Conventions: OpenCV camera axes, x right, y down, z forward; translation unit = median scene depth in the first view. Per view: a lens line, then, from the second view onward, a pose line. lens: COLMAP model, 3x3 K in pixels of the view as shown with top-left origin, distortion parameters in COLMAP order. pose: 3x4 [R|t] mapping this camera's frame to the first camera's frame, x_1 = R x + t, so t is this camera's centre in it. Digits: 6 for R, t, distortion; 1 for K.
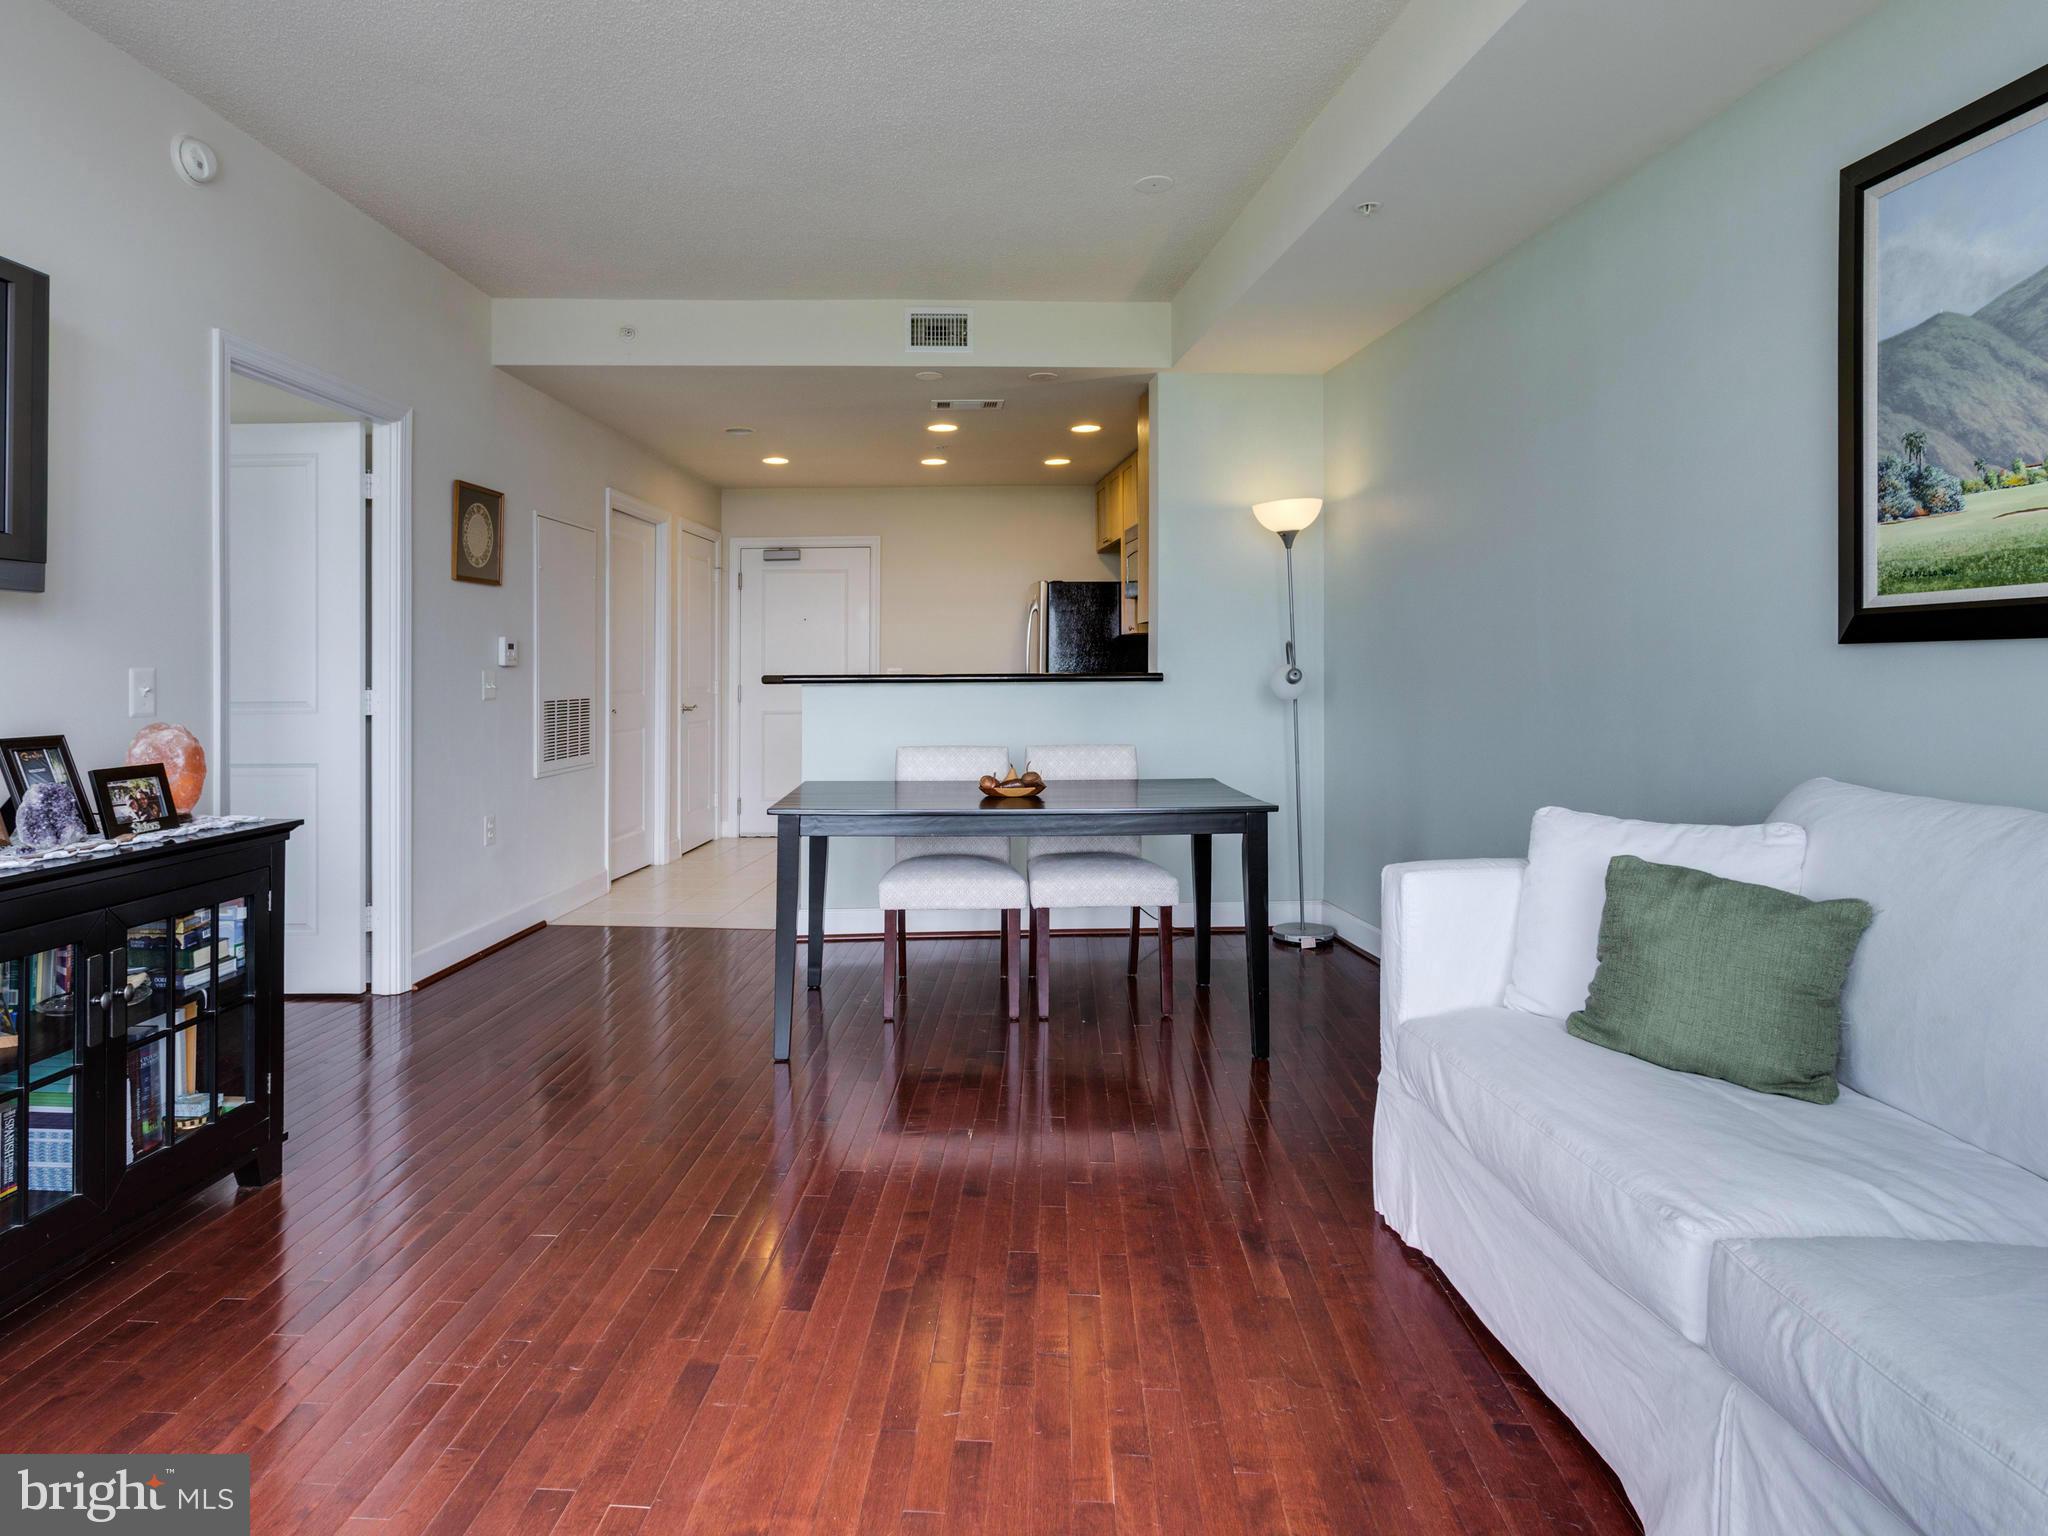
lens RADIAL K [[1200.9, 0, 942.6], [0, 1200.9, 672.5], [0, 0, 1]] dist [-0.002277, 0.003747]
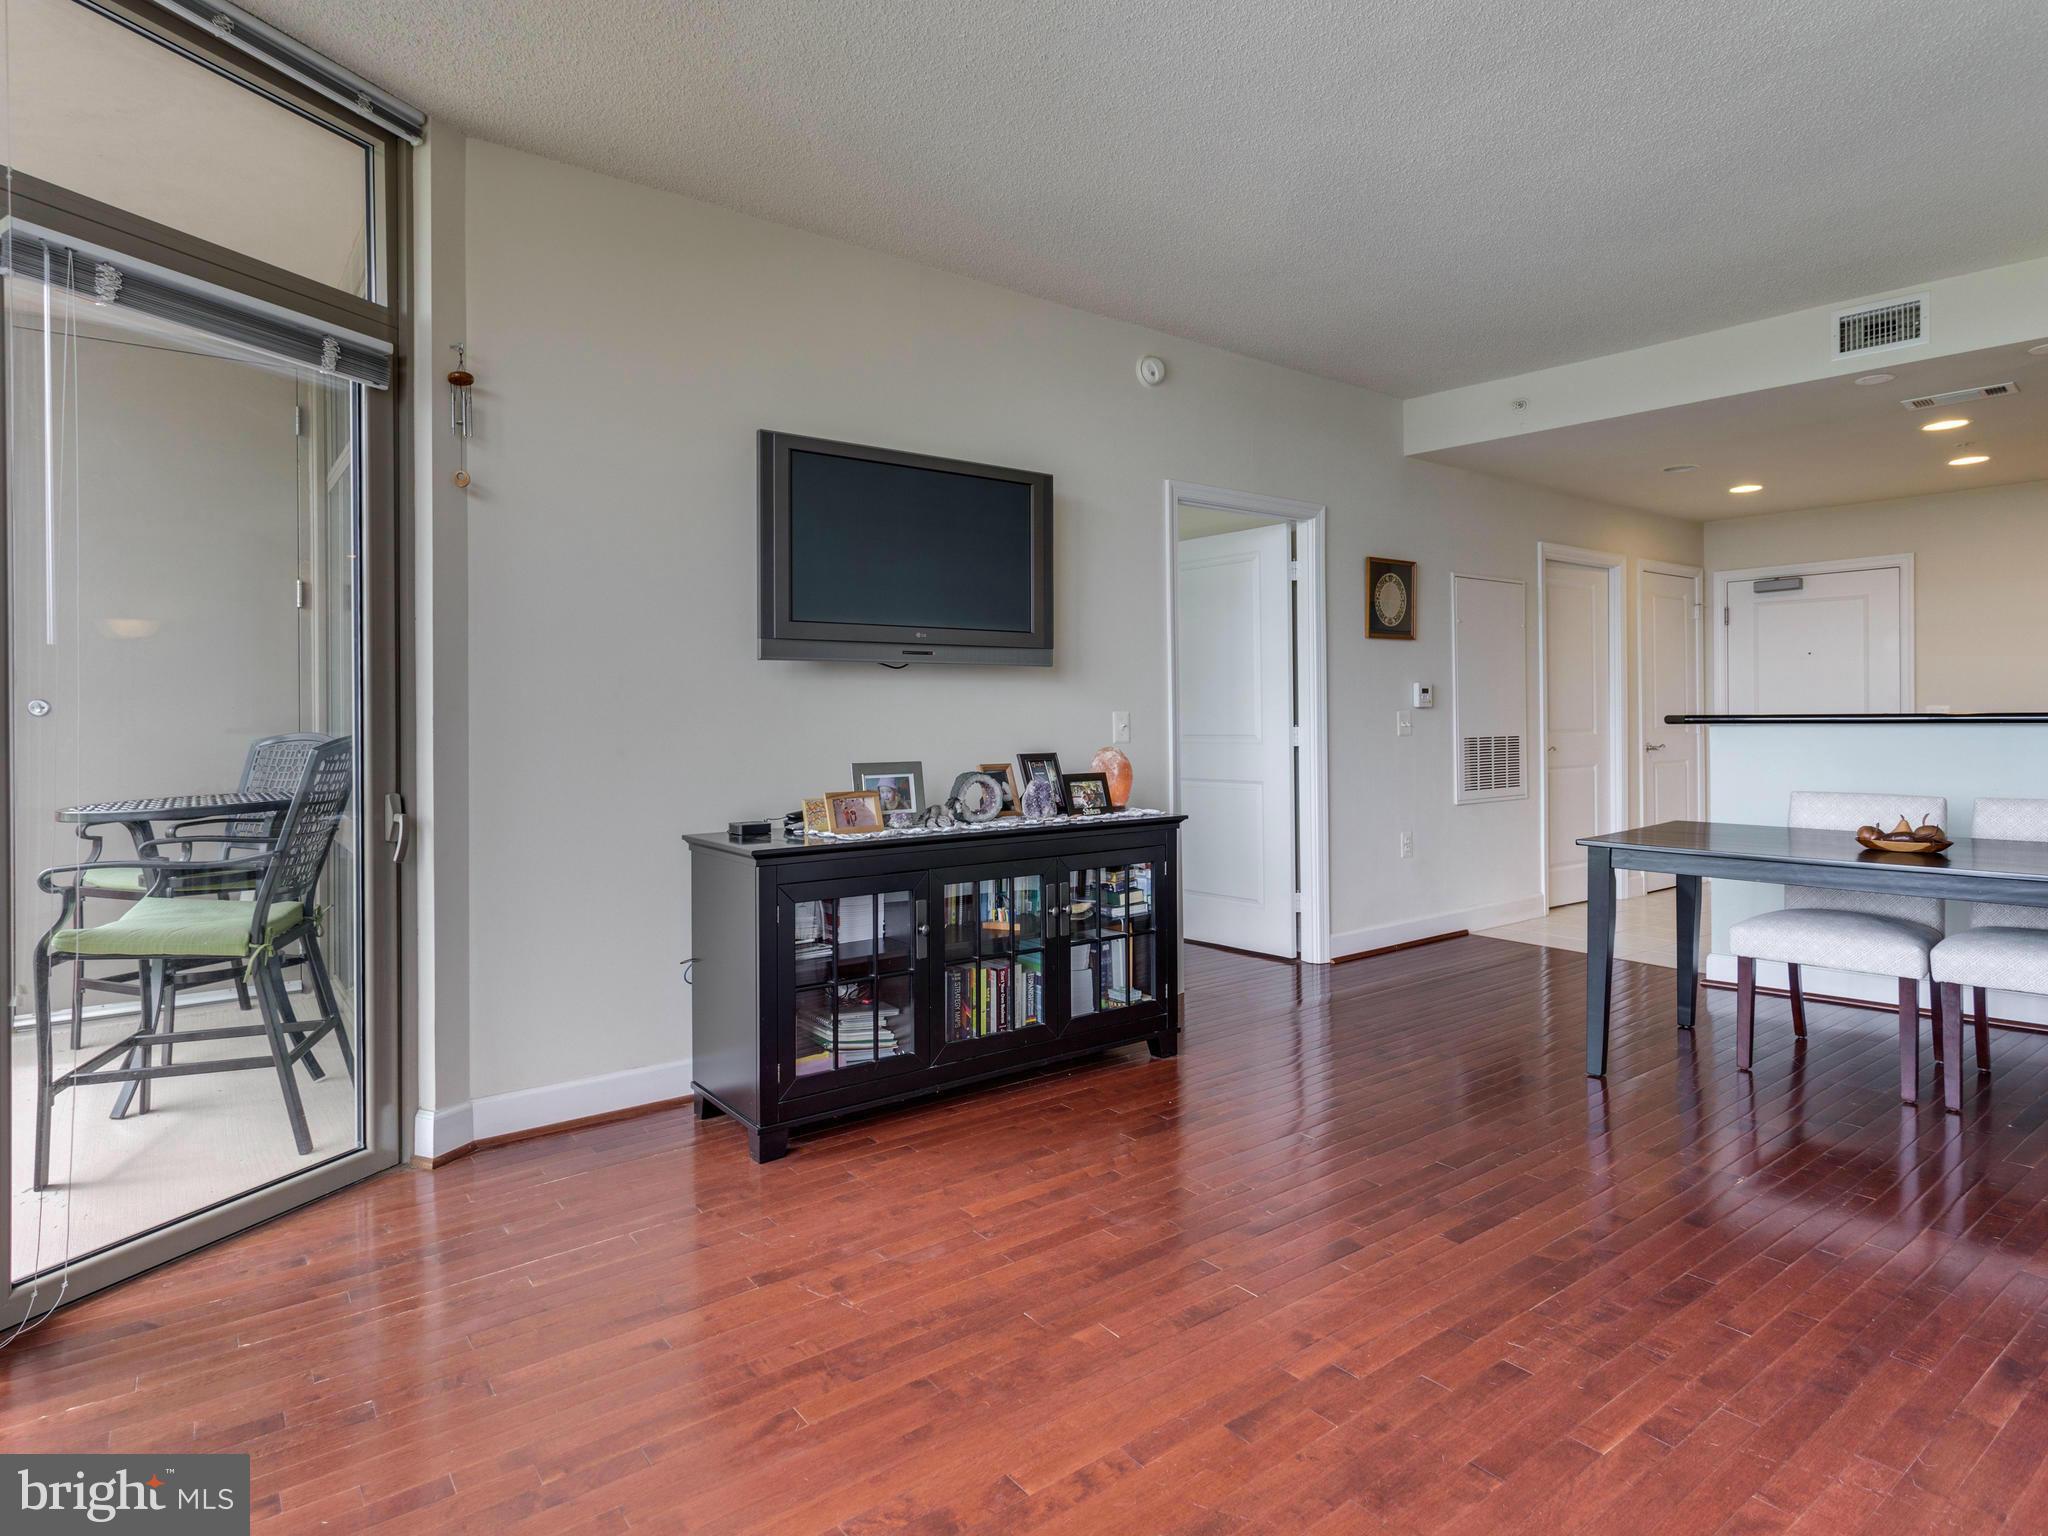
lens RADIAL K [[1107.3, 0, 1003.1], [0, 1107.3, 730.1], [0, 0, 1]] dist [0.002706, 0.000014]
pose [[0.665669, 0.008600, -0.746198, 0.206732], [0.003528, 0.999886, 0.014672, -0.001113], [0.746239, -0.012399, 0.665563, -0.039029]]
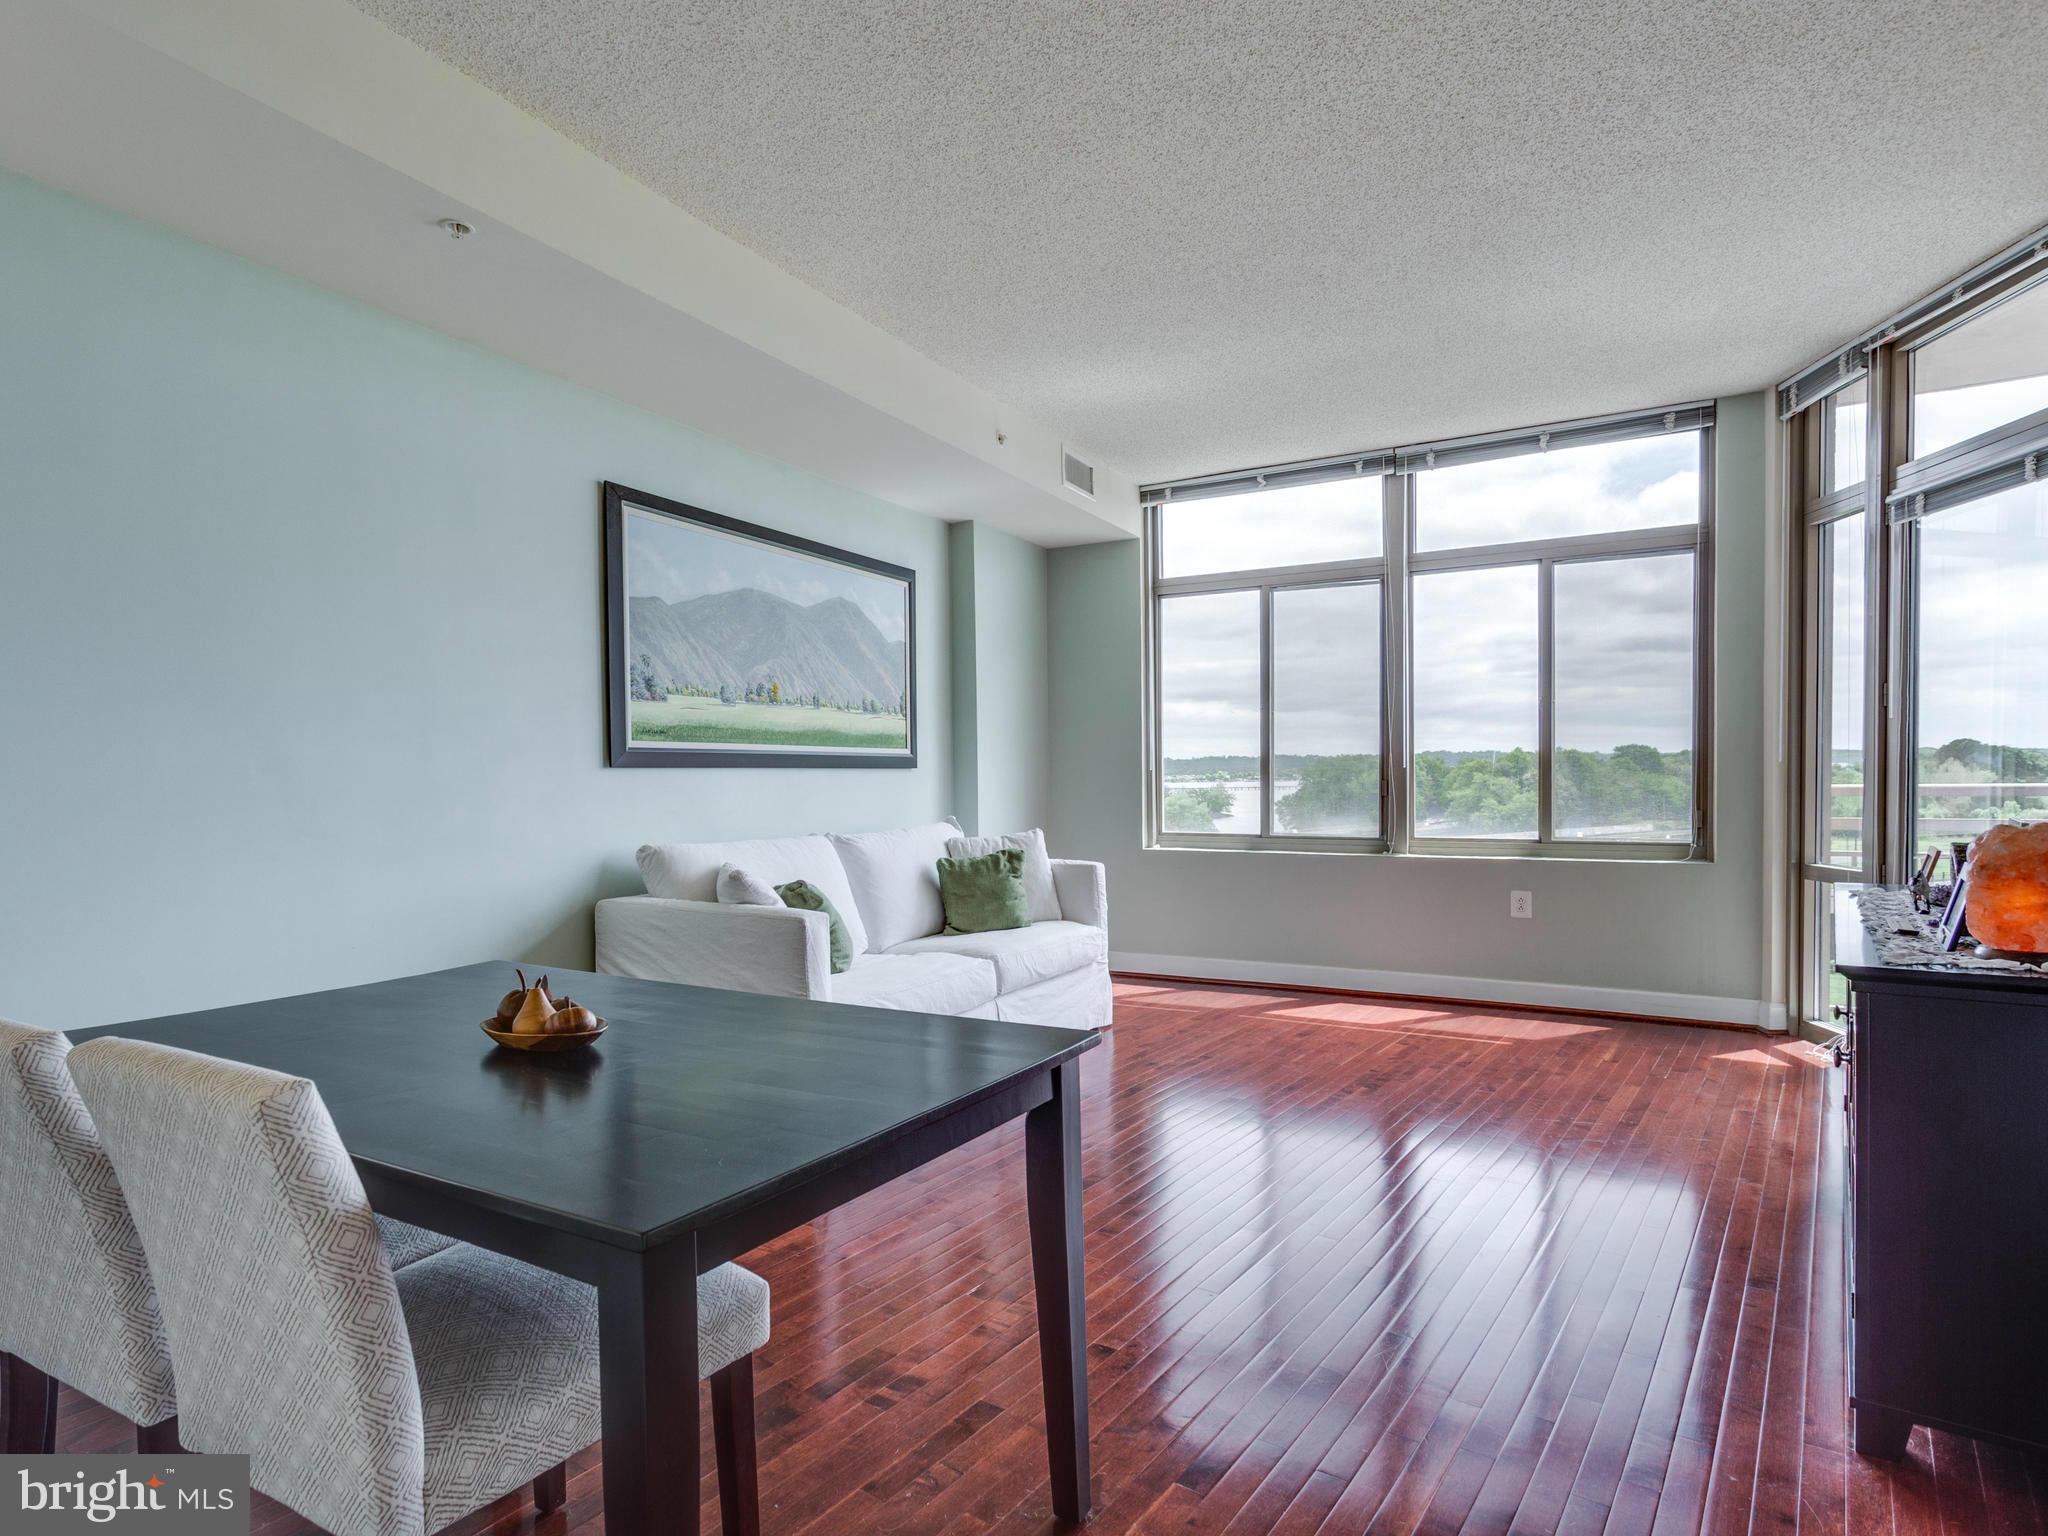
lens RADIAL K [[1110.3, 0, 1019.4], [0, 1110.3, 809.0], [0, 0, 1]] dist [0.004957, 0.001551]
pose [[-0.862361, 0.004554, 0.506273, -0.292868], [0.020442, 0.999457, 0.025830, 0.003436], [-0.505881, 0.032624, -0.861986, 1.156608]]
